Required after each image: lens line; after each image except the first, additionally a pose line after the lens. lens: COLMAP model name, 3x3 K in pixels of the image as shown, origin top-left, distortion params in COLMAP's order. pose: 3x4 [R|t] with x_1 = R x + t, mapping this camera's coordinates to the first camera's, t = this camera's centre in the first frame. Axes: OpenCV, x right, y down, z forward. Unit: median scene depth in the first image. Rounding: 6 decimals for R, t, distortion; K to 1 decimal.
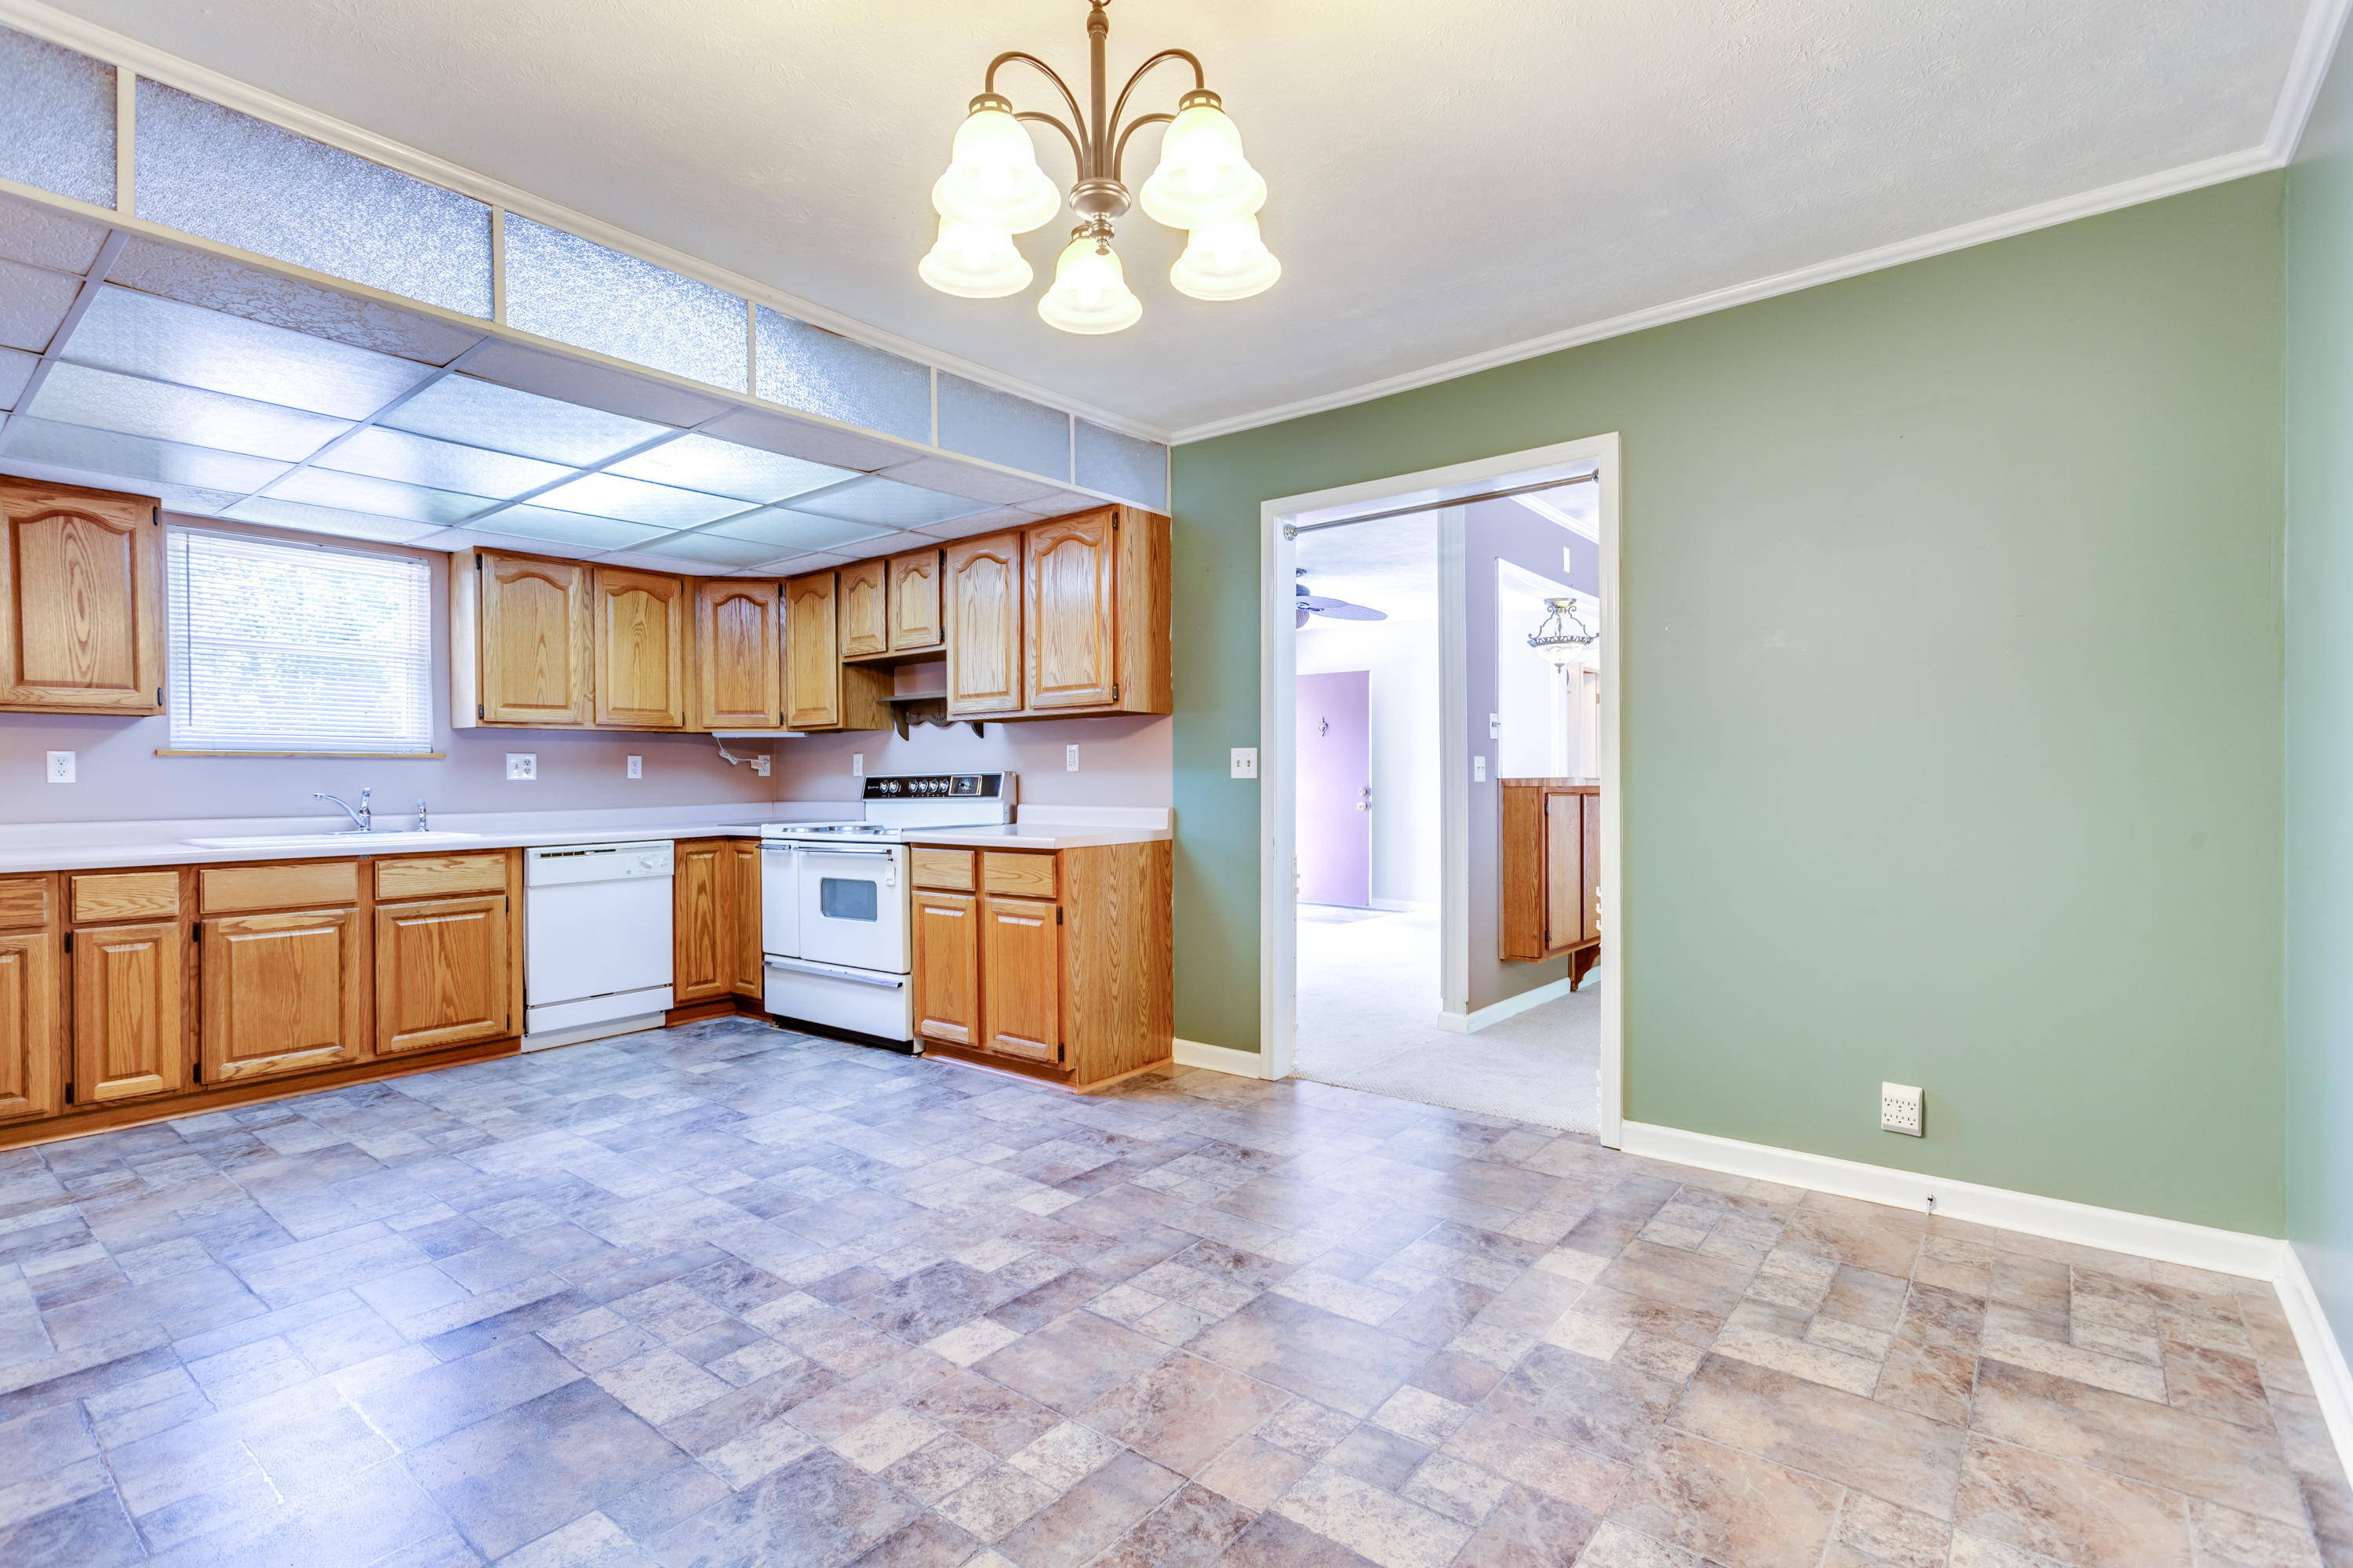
lens RADIAL K [[1114.7, 0, 1169.9], [0, 1114.7, 787.7], [0, 0, 1]] dist [0.003295, 0.000913]
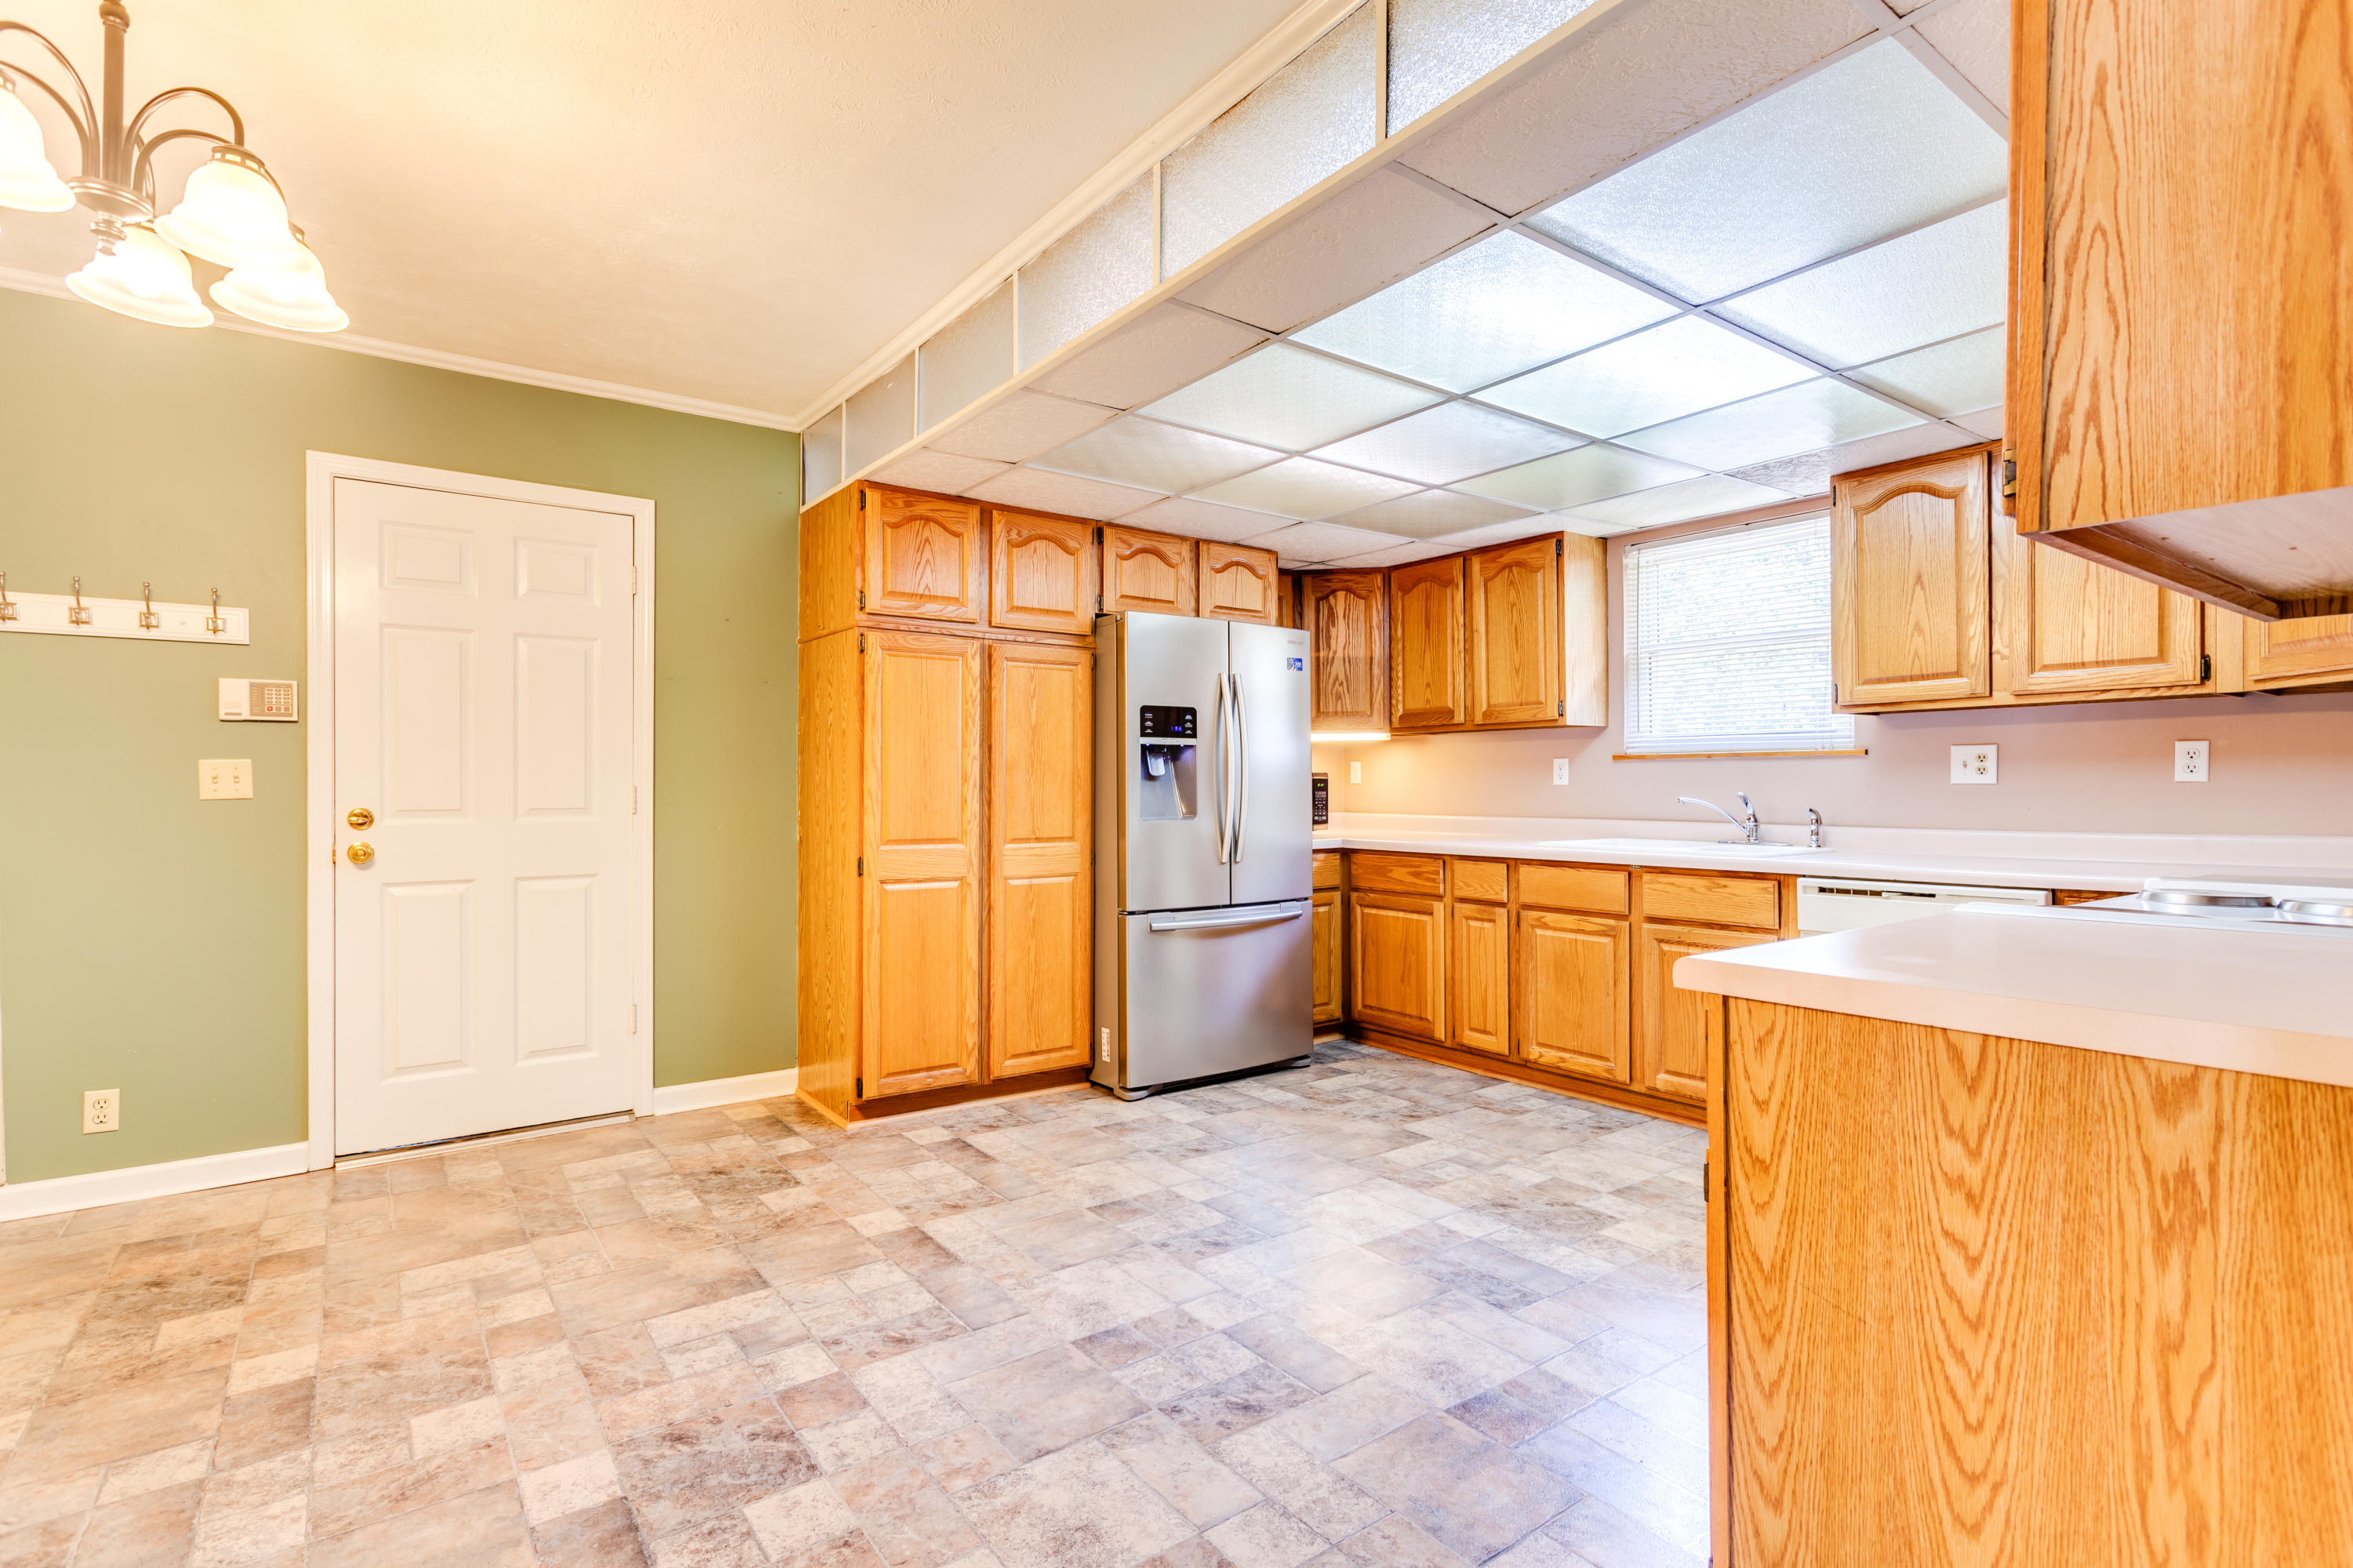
lens RADIAL K [[1114.7, 0, 1173.3], [0, 1114.7, 787.1], [0, 0, 1]] dist [0.003295, 0.000913]
pose [[-0.256329, 0.008067, -0.966556, 0.264535], [-0.005227, 0.999939, 0.009732, -0.011154], [0.966575, 0.007546, -0.256271, 0.876741]]
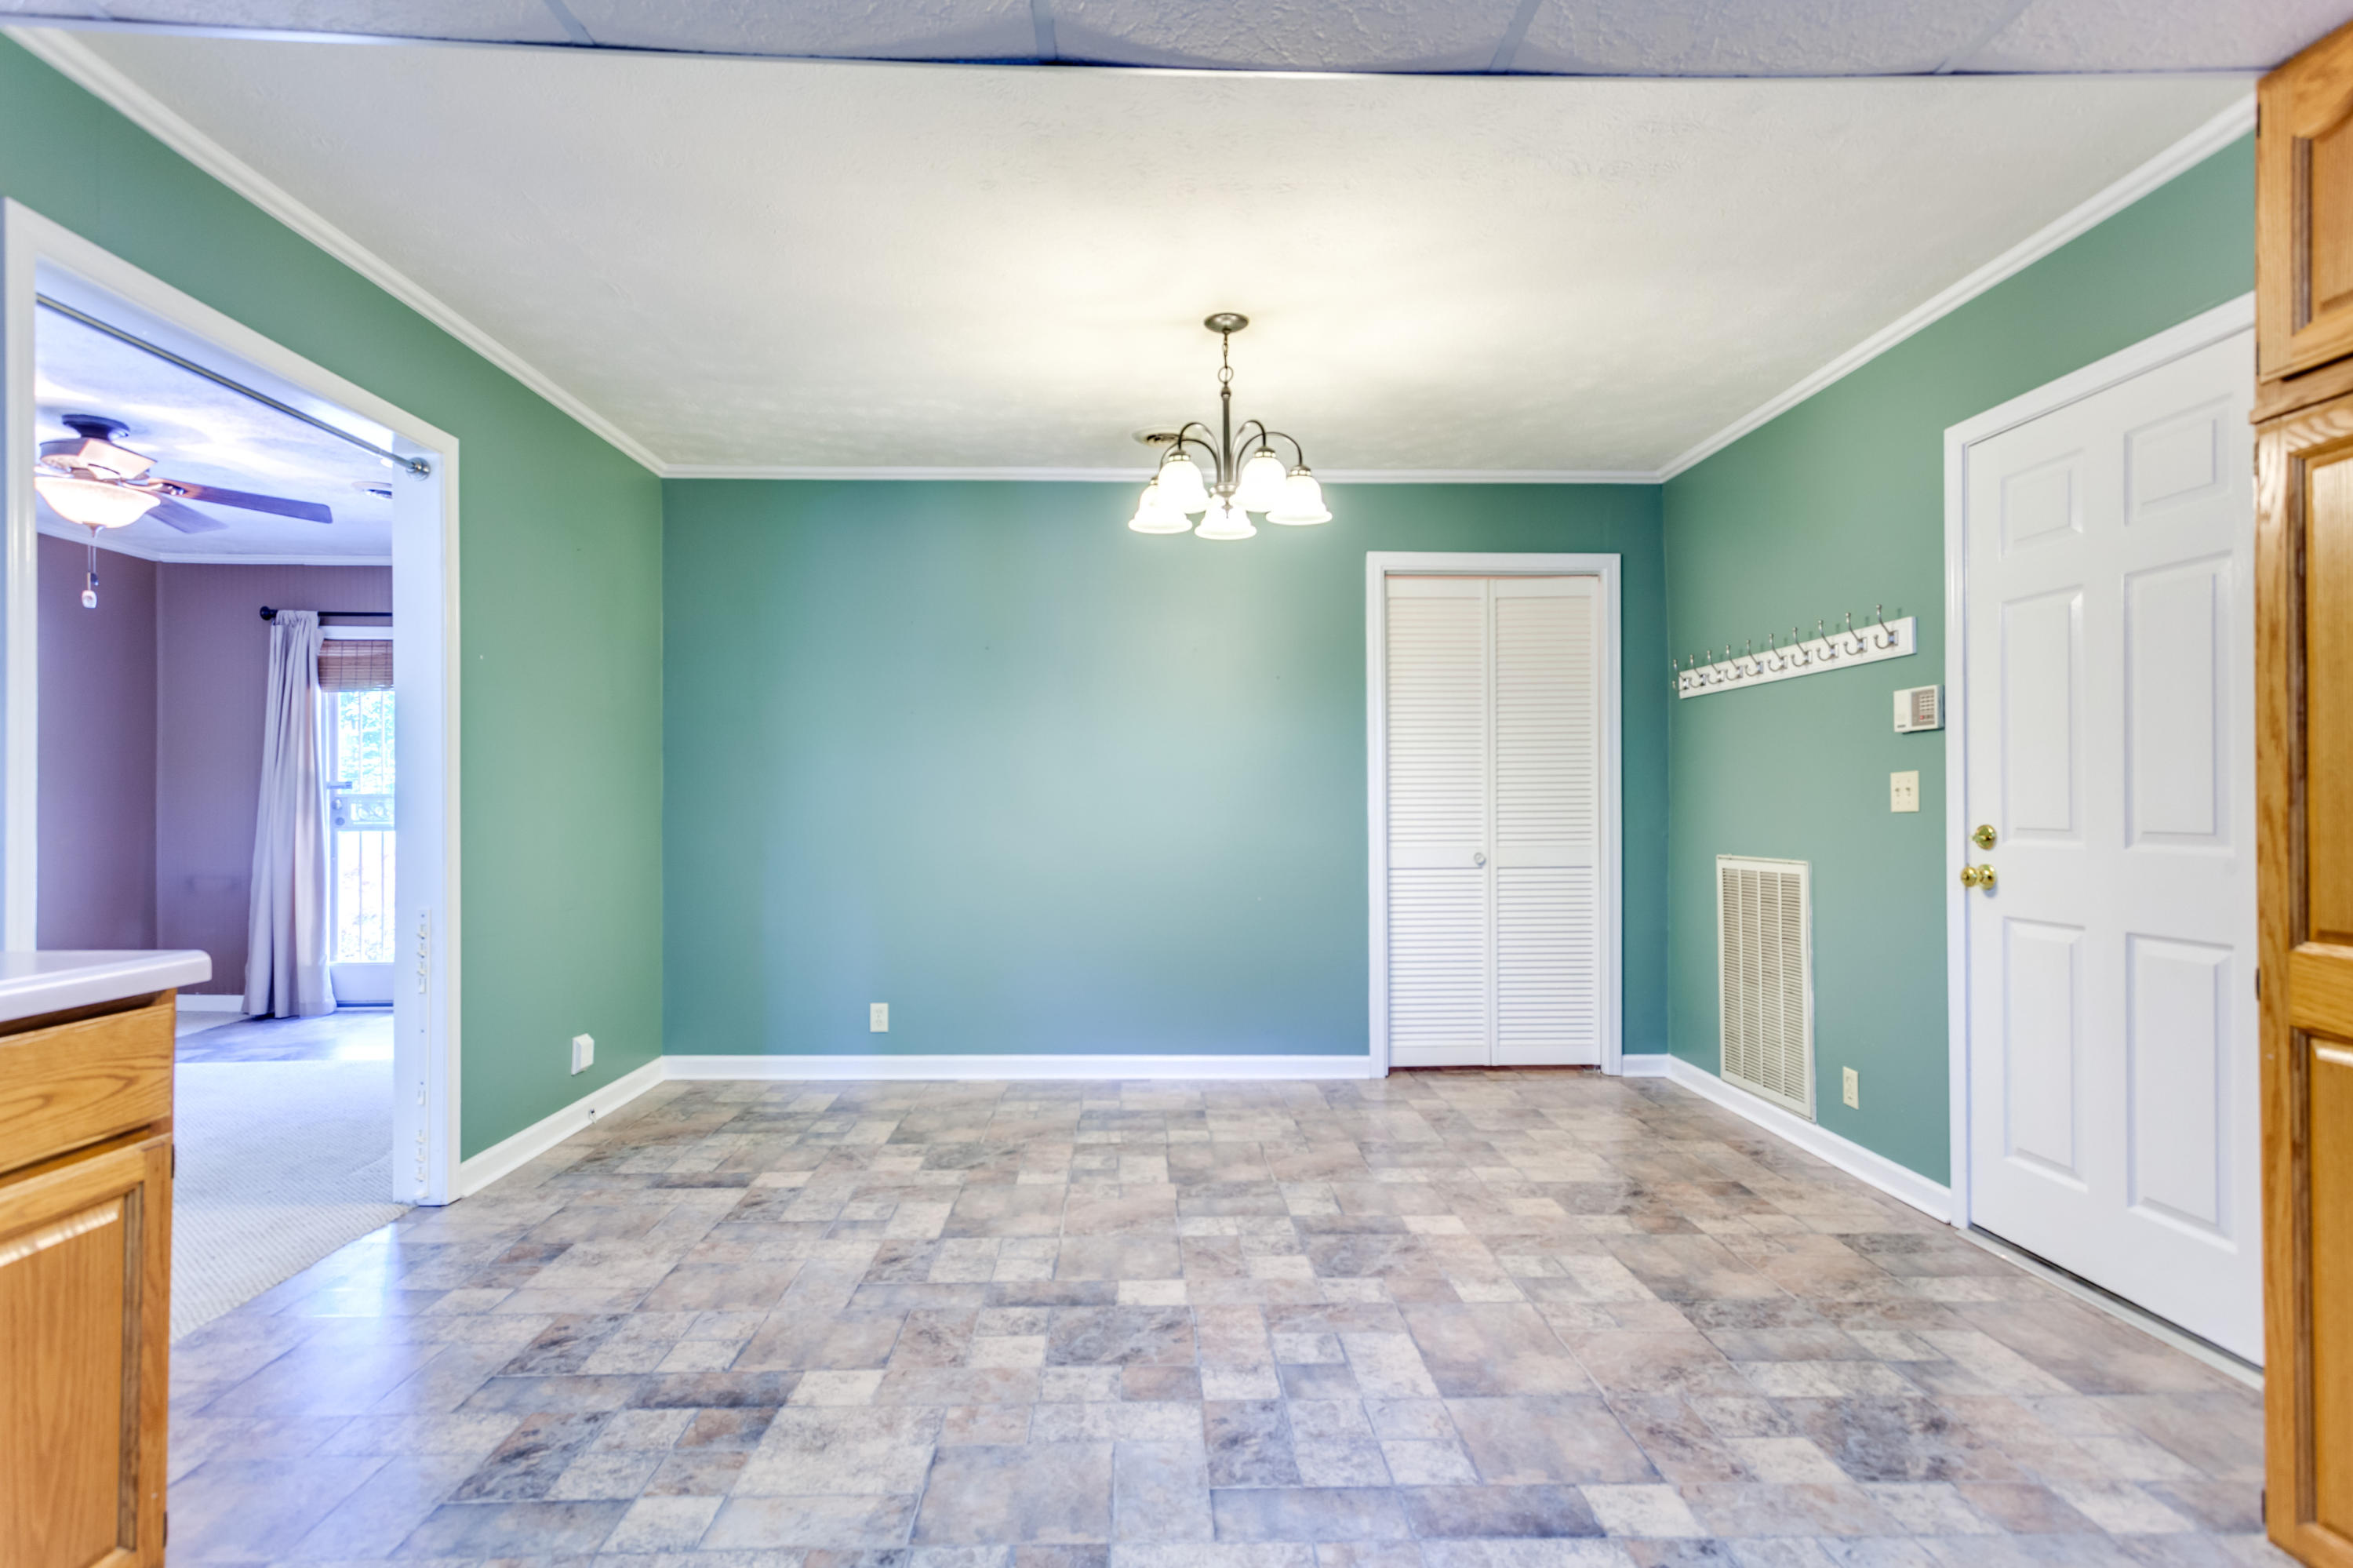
lens RADIAL K [[1114.7, 0, 1165.1], [0, 1114.7, 804.4], [0, 0, 1]] dist [0.003295, 0.000913]
pose [[-0.648091, 0.009738, 0.761501, -0.574509], [0.011307, 0.999931, -0.003163, -0.001189], [-0.761479, 0.006560, -0.648156, 0.934483]]
